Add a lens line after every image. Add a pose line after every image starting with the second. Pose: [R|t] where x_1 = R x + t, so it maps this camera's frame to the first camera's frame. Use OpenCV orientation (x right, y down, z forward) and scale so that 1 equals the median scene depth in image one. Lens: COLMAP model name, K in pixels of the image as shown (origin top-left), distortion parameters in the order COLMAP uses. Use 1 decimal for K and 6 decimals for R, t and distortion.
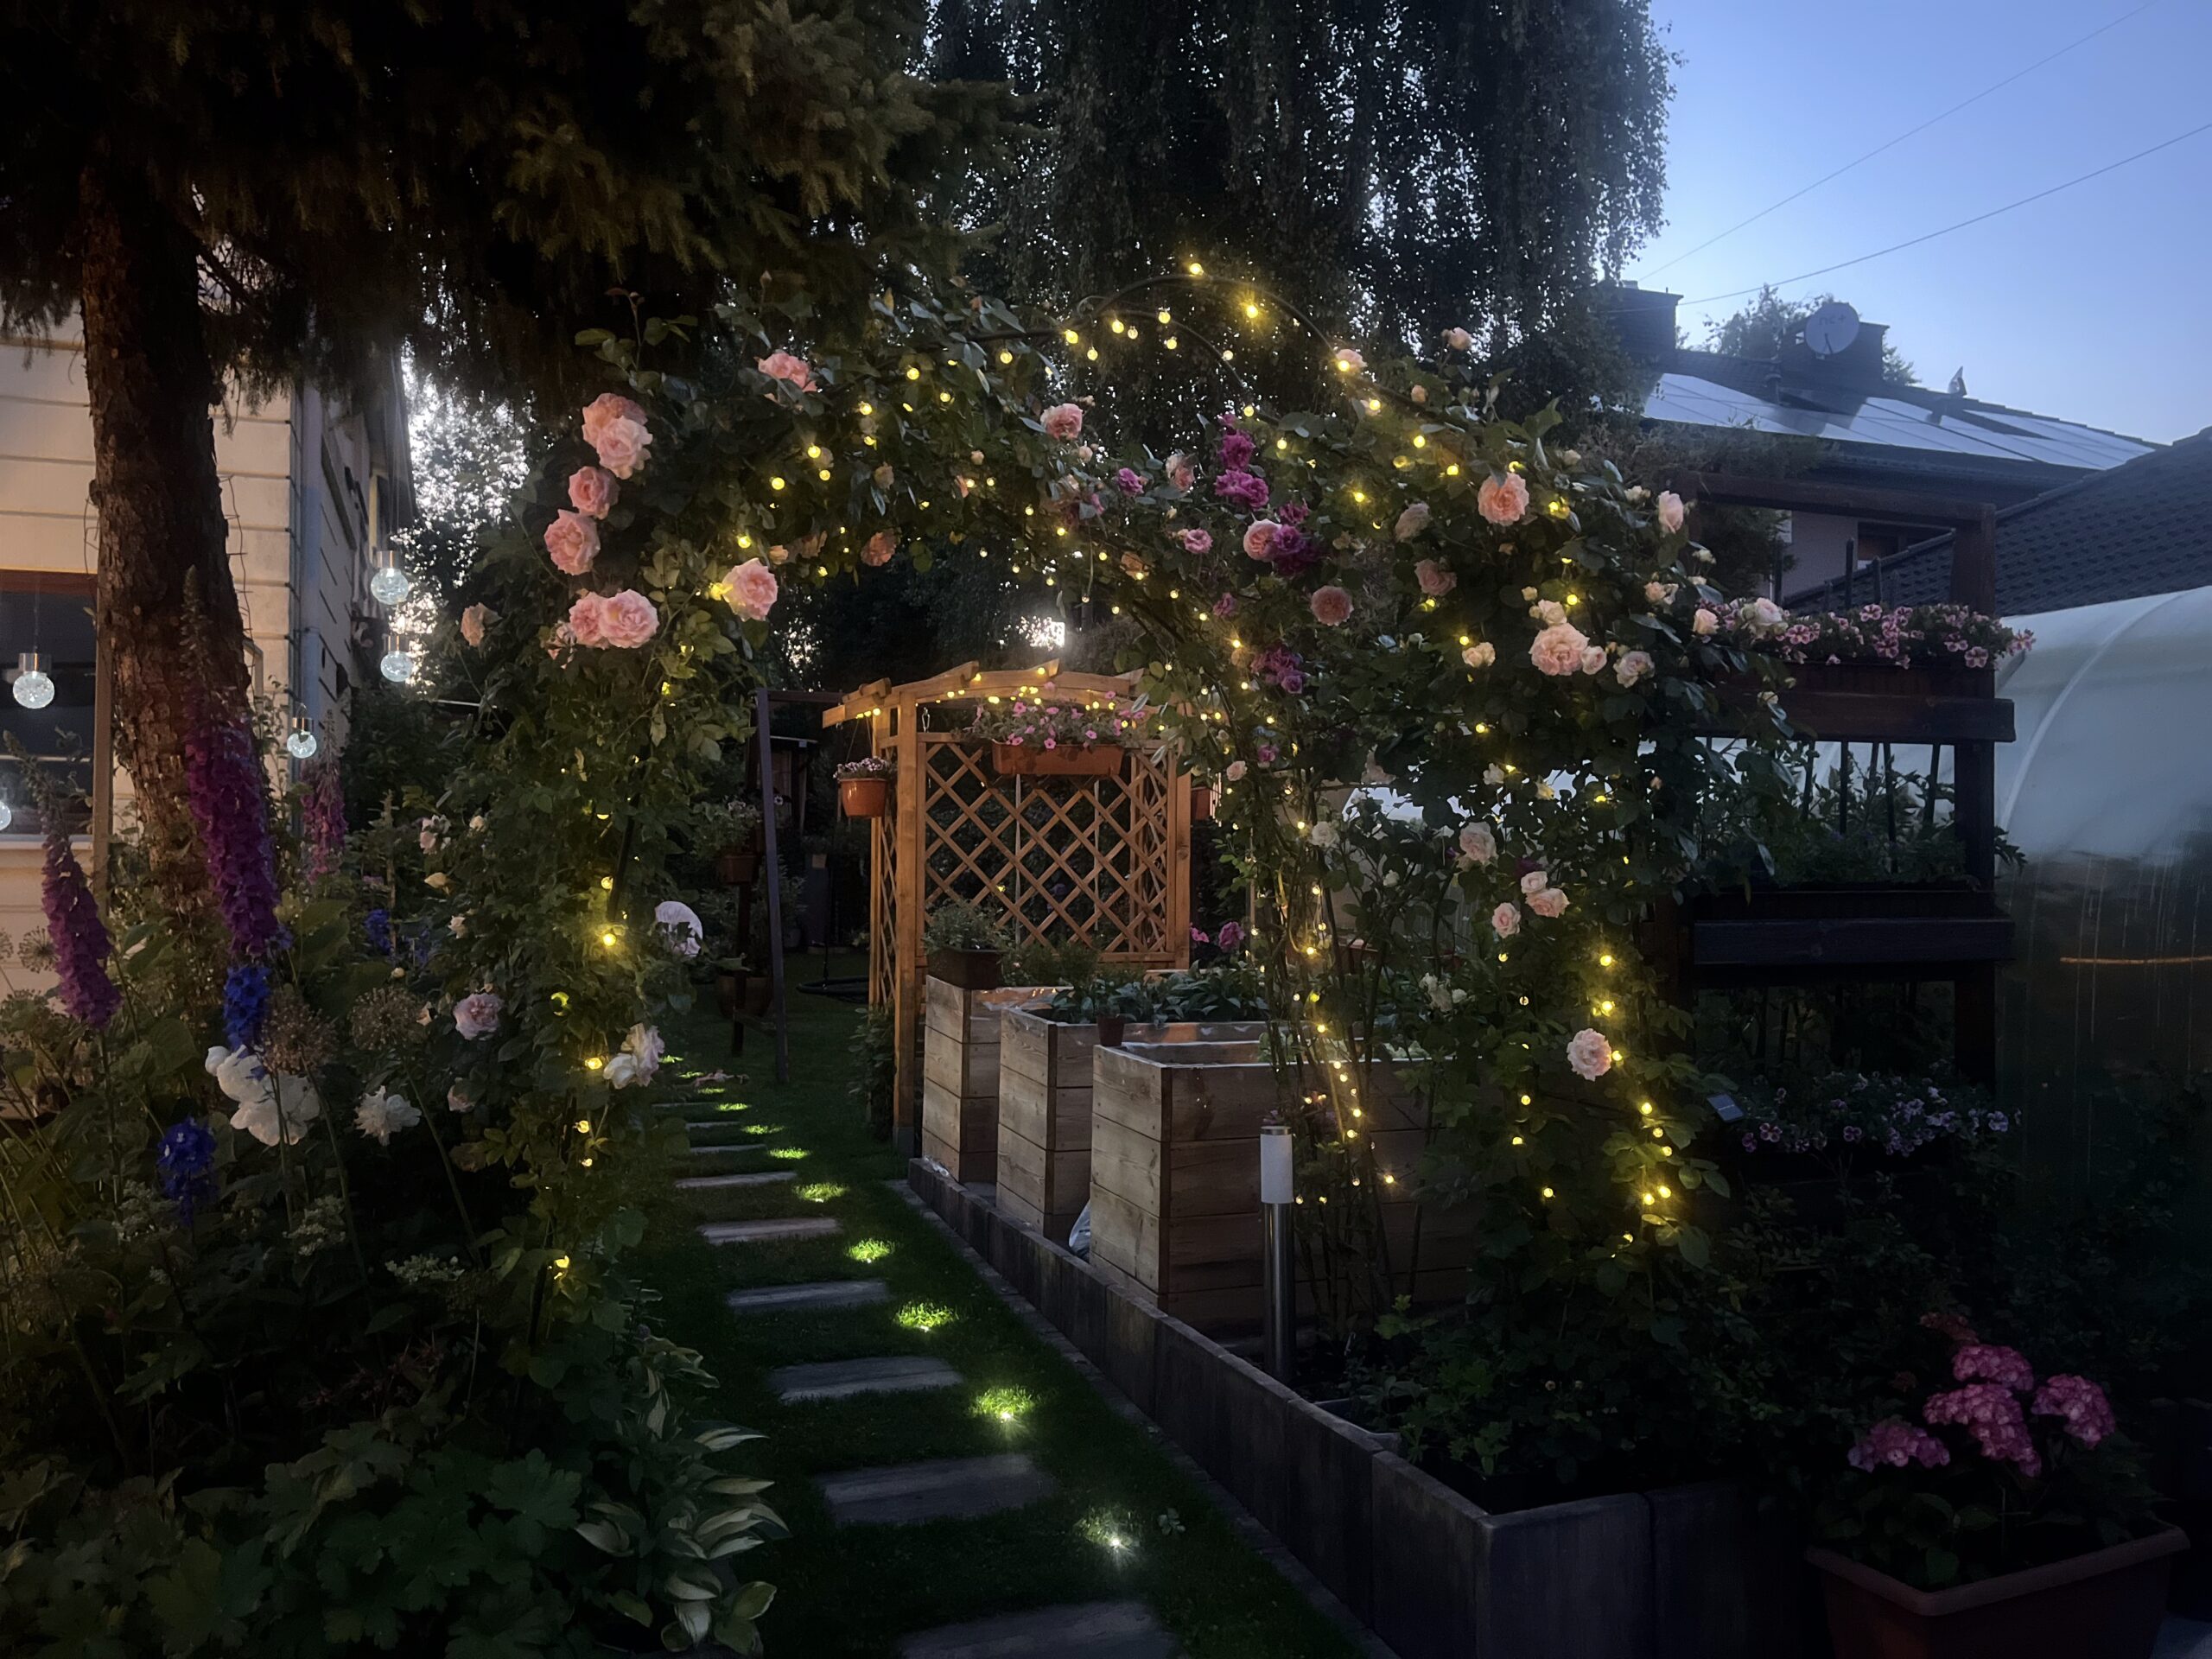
lens RADIAL K [[1660.4, 0, 1108.2], [0, 1660.4, 813.7], [0, 0, 1]] dist [0.082711, -0.115092]
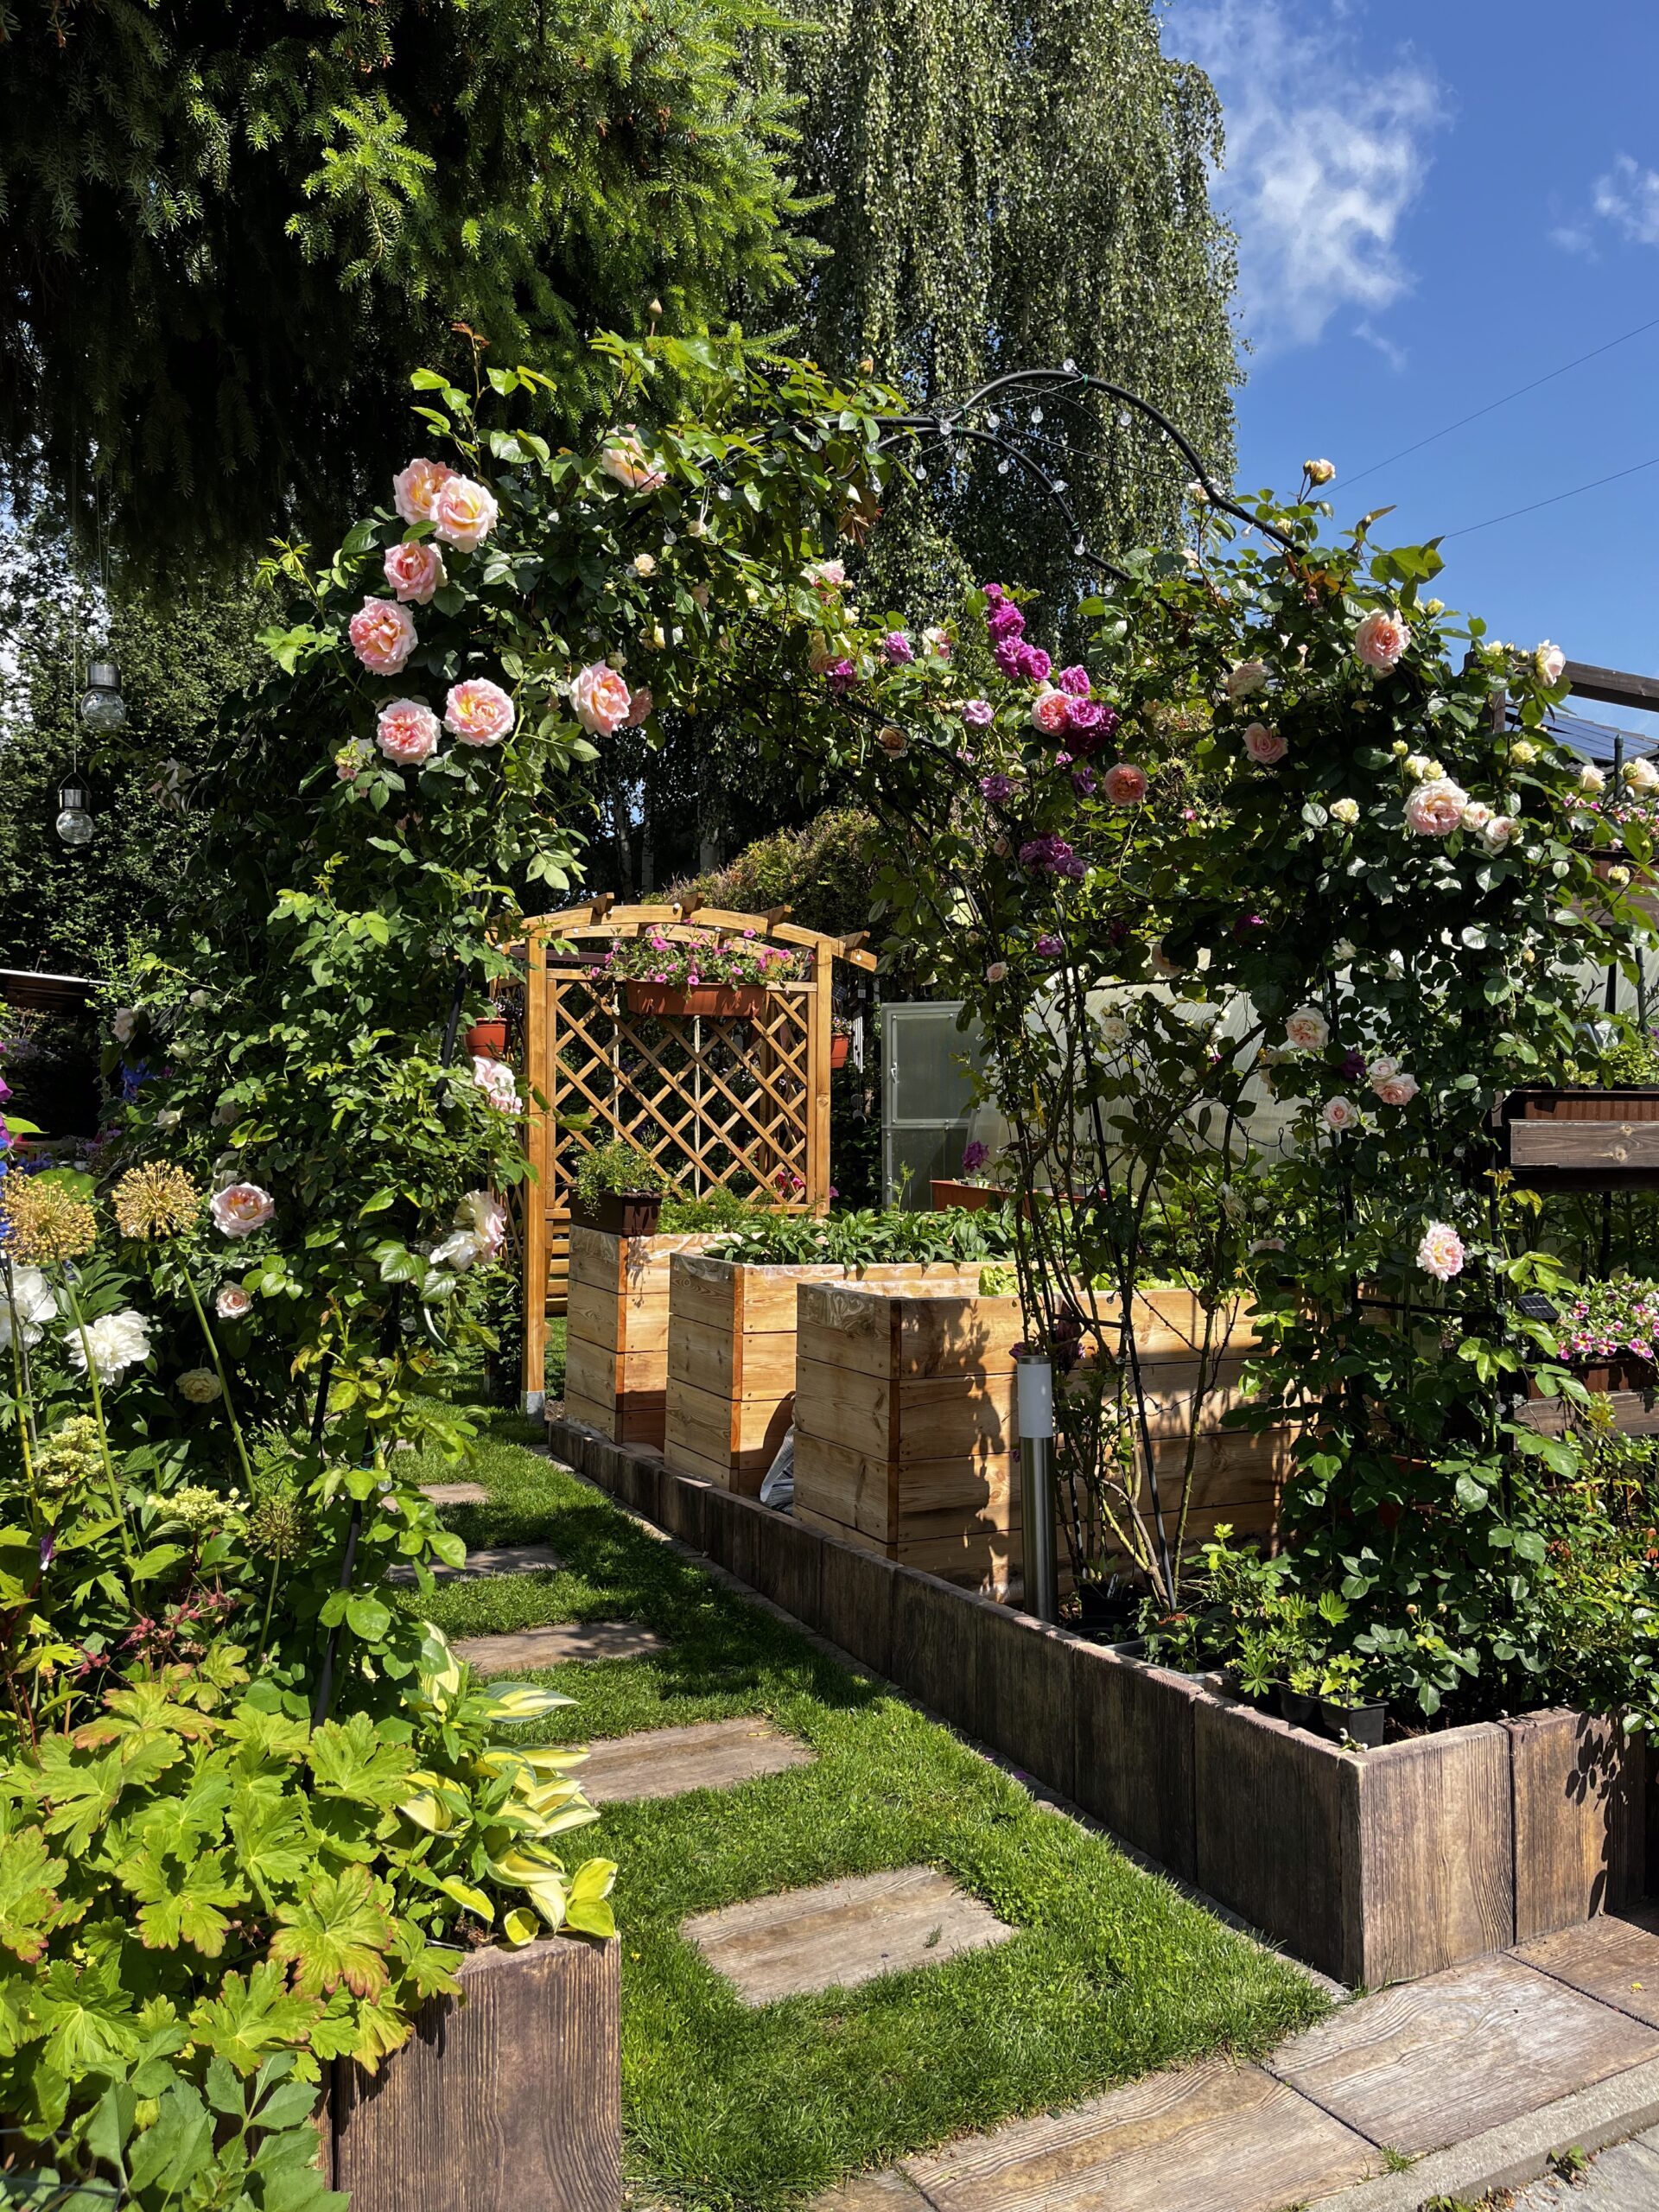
lens RADIAL K [[1660.4, 0, 791.2], [0, 1660.4, 1104.9], [0, 0, 1]] dist [0.082711, -0.115092]
pose [[0.993291, 0.000230, 0.115640, -0.176821], [0.000357, 0.999987, -0.005061, 0.065454], [-0.115640, 0.005068, 0.993278, 0.114829]]
